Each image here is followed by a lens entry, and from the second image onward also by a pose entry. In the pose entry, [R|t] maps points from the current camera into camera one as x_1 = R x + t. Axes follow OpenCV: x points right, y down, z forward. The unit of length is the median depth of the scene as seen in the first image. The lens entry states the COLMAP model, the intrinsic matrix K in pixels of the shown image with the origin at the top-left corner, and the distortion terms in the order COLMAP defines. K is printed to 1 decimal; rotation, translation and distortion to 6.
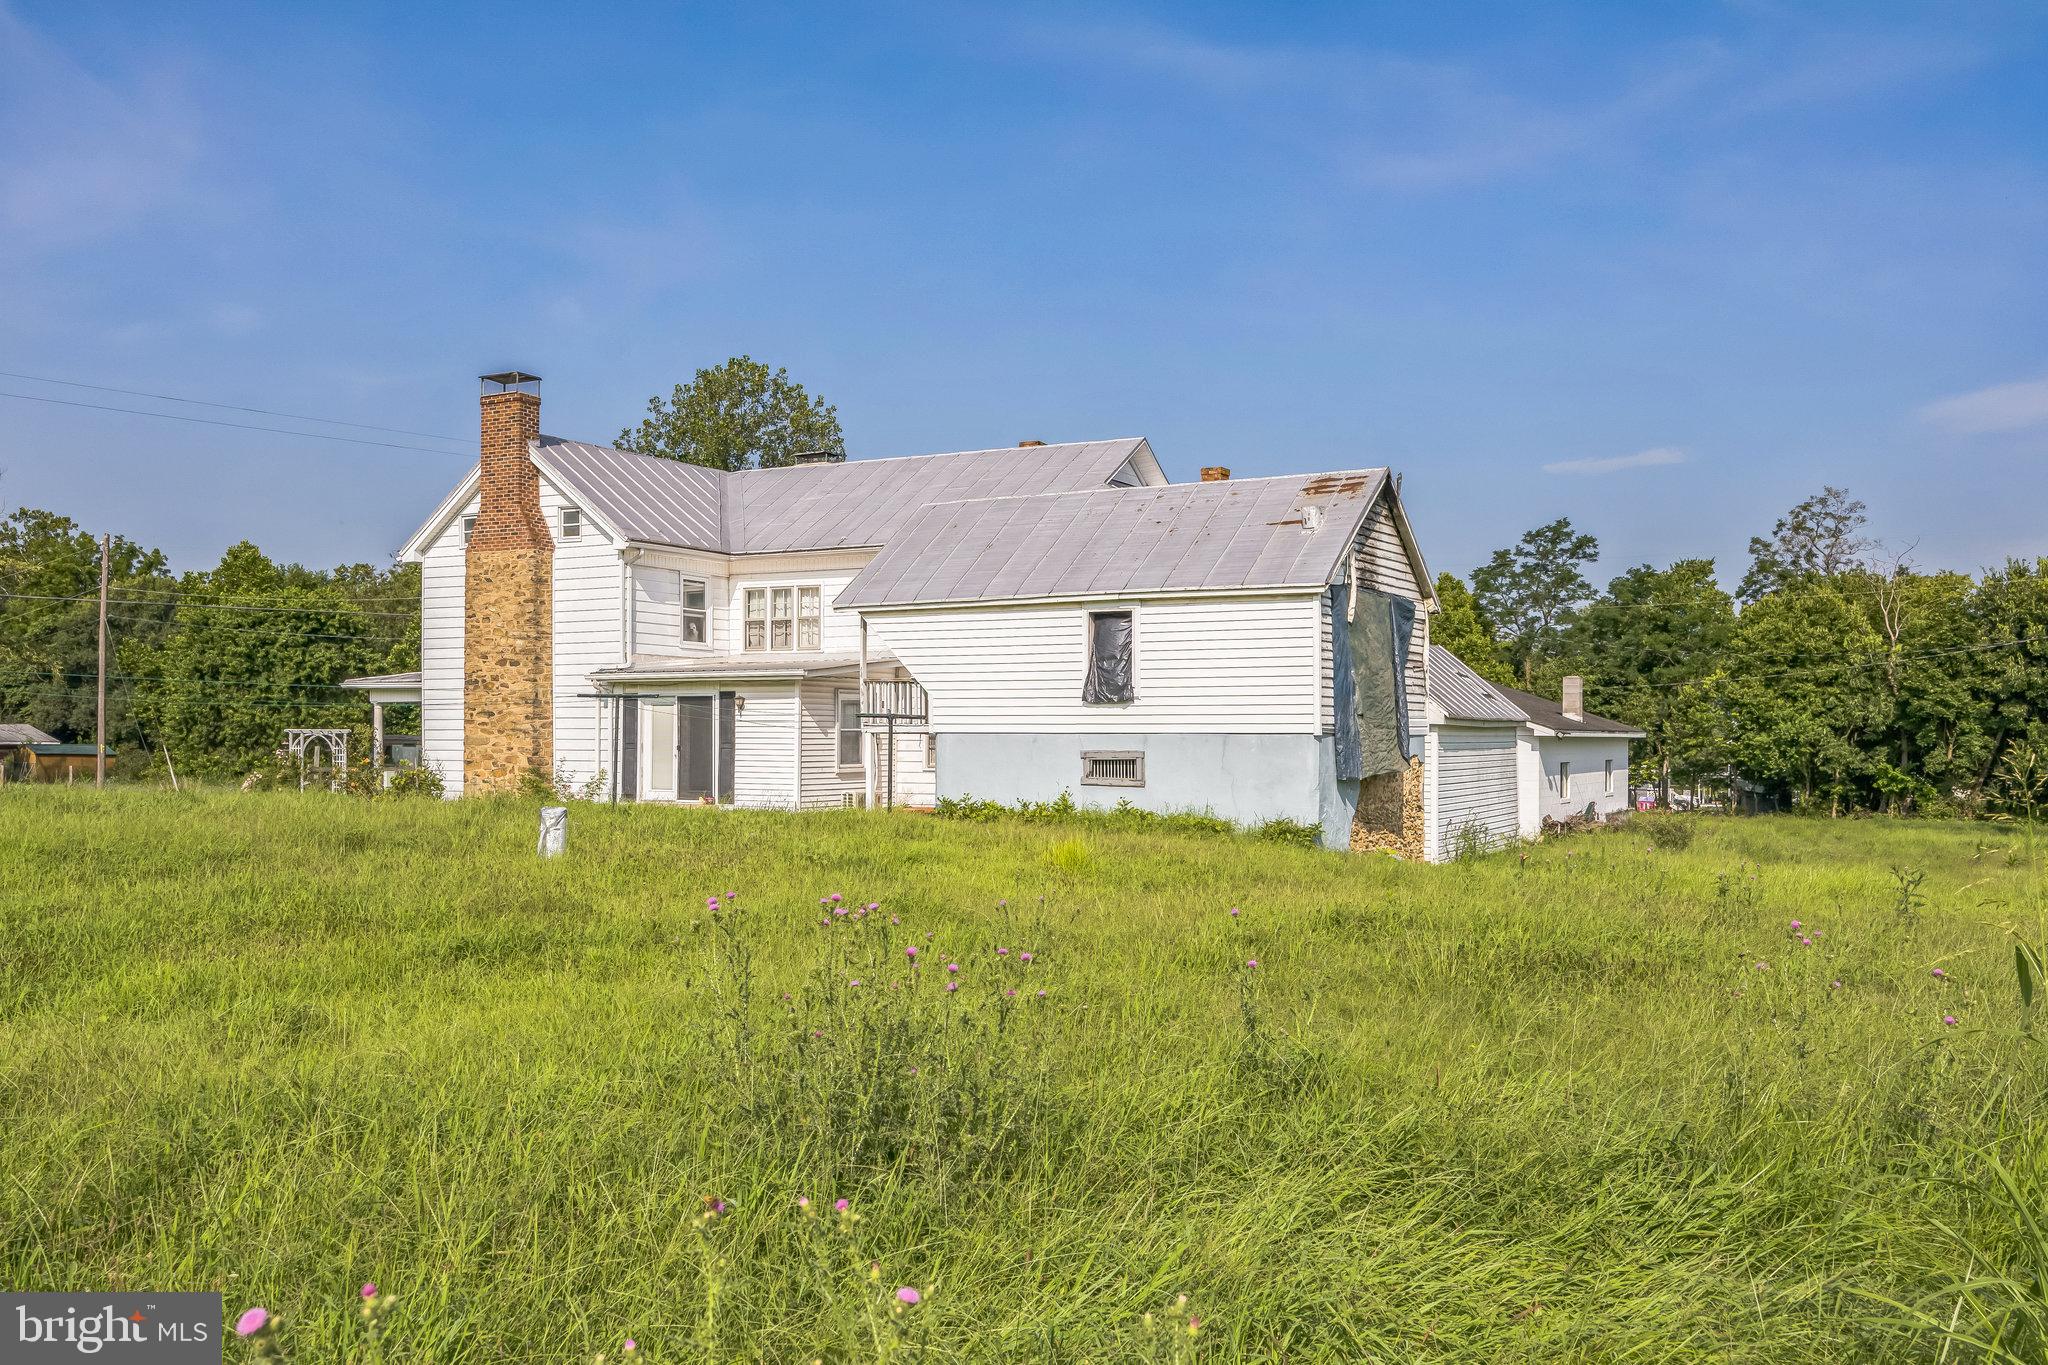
lens RADIAL K [[1787.2, 0, 1023.5], [0, 1787.2, 690.7], [0, 0, 1]] dist [0.001856, 0.002139]
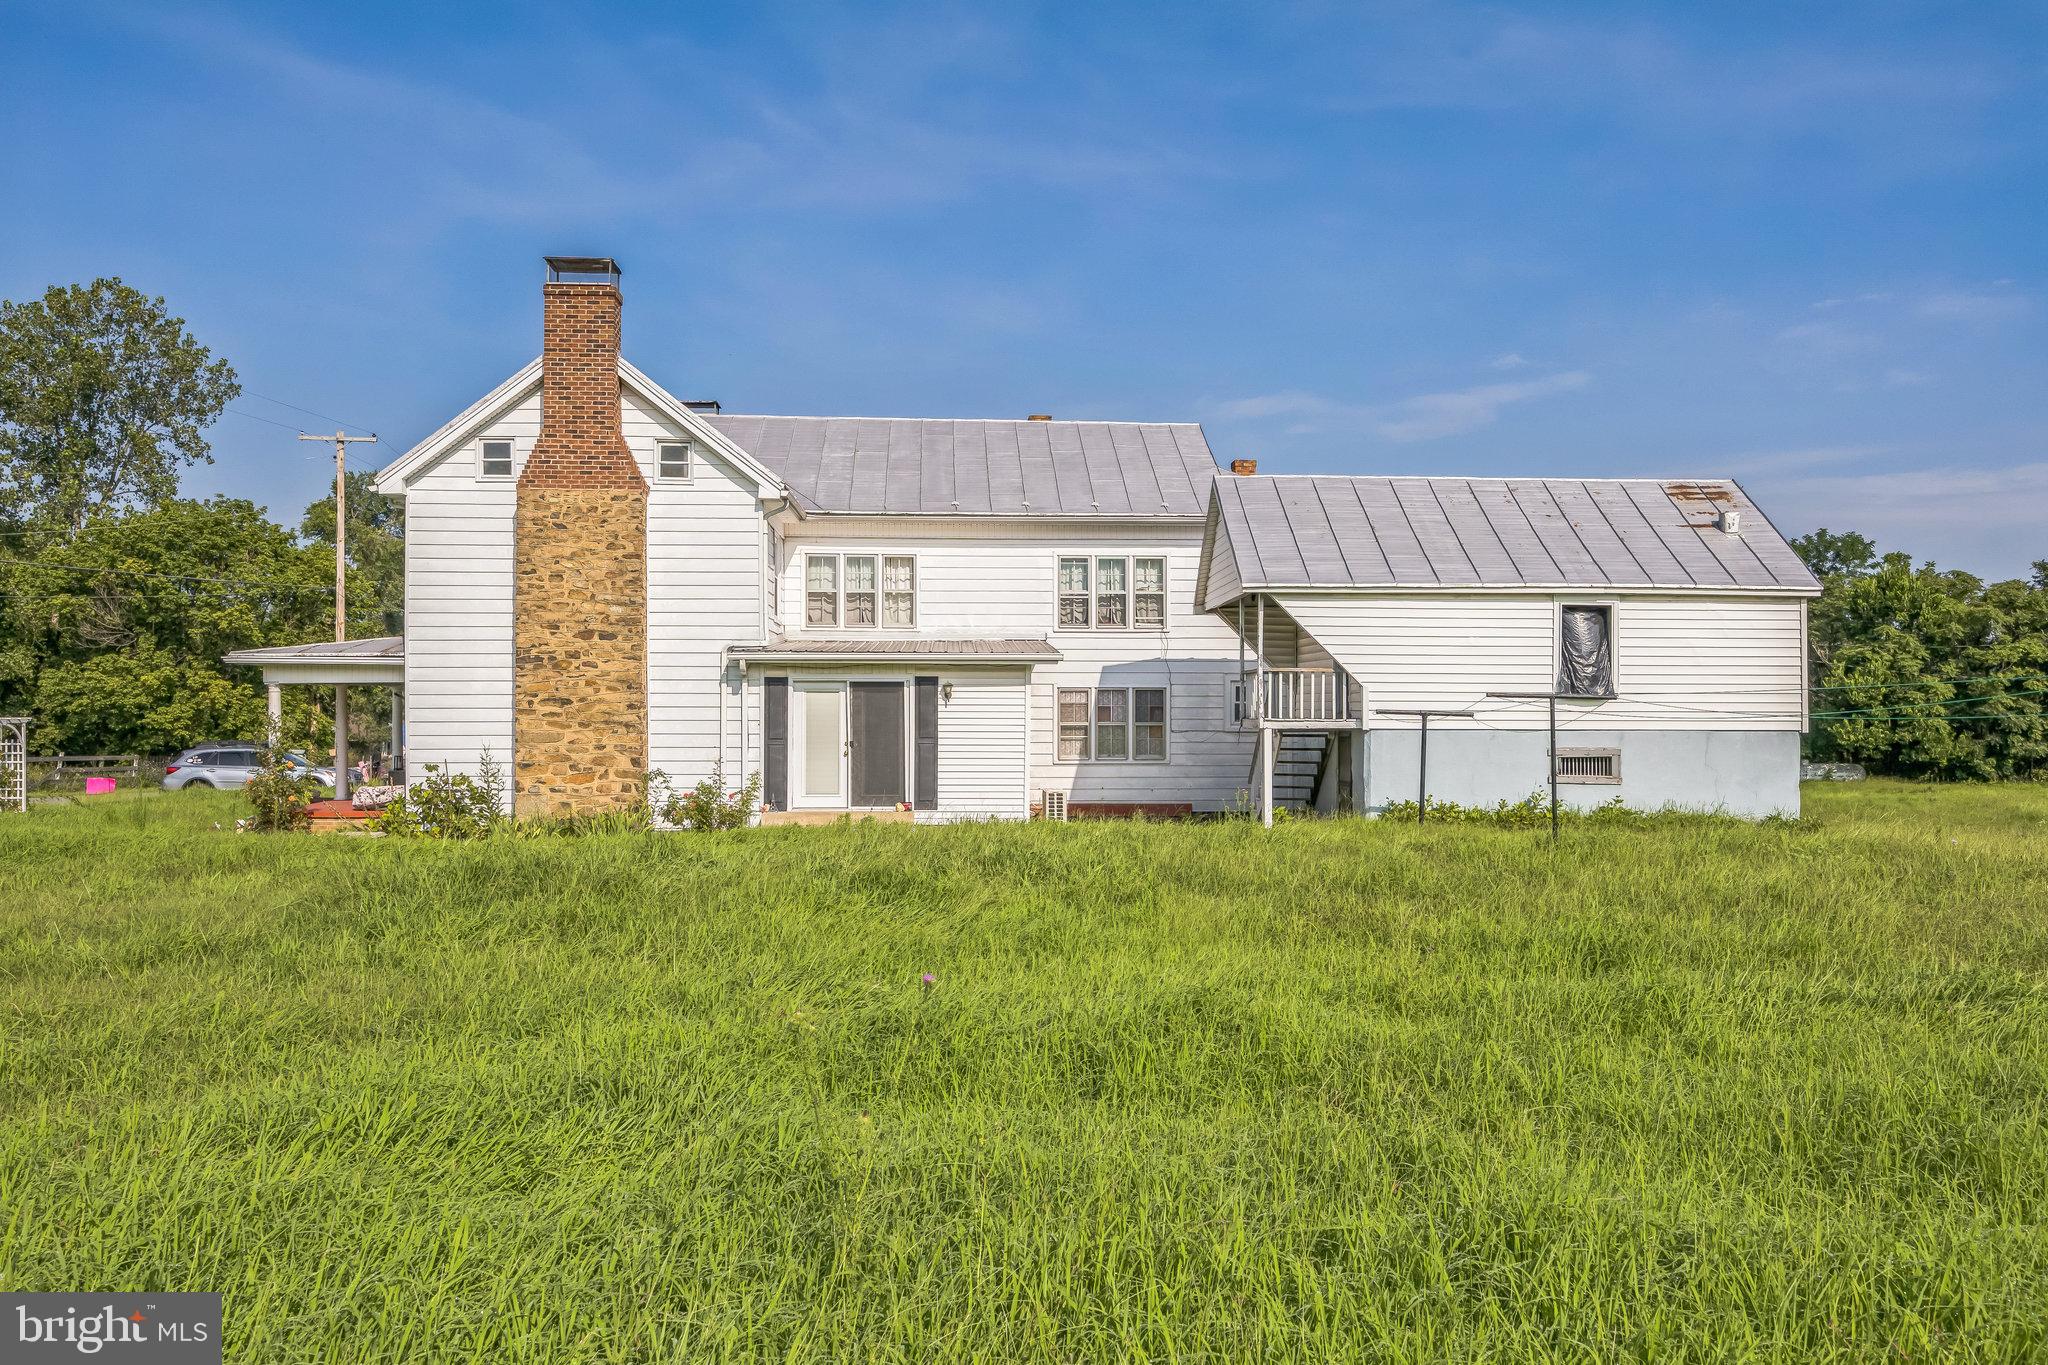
lens RADIAL K [[1512.4, 0, 1024.1], [0, 1512.4, 680.6], [0, 0, 1]] dist [-0.009769, -0.003206]
pose [[0.838143, 0.008540, 0.545384, -0.490361], [-0.014699, 0.999868, 0.006932, -0.003313], [-0.545252, -0.013826, 0.838158, 0.355151]]
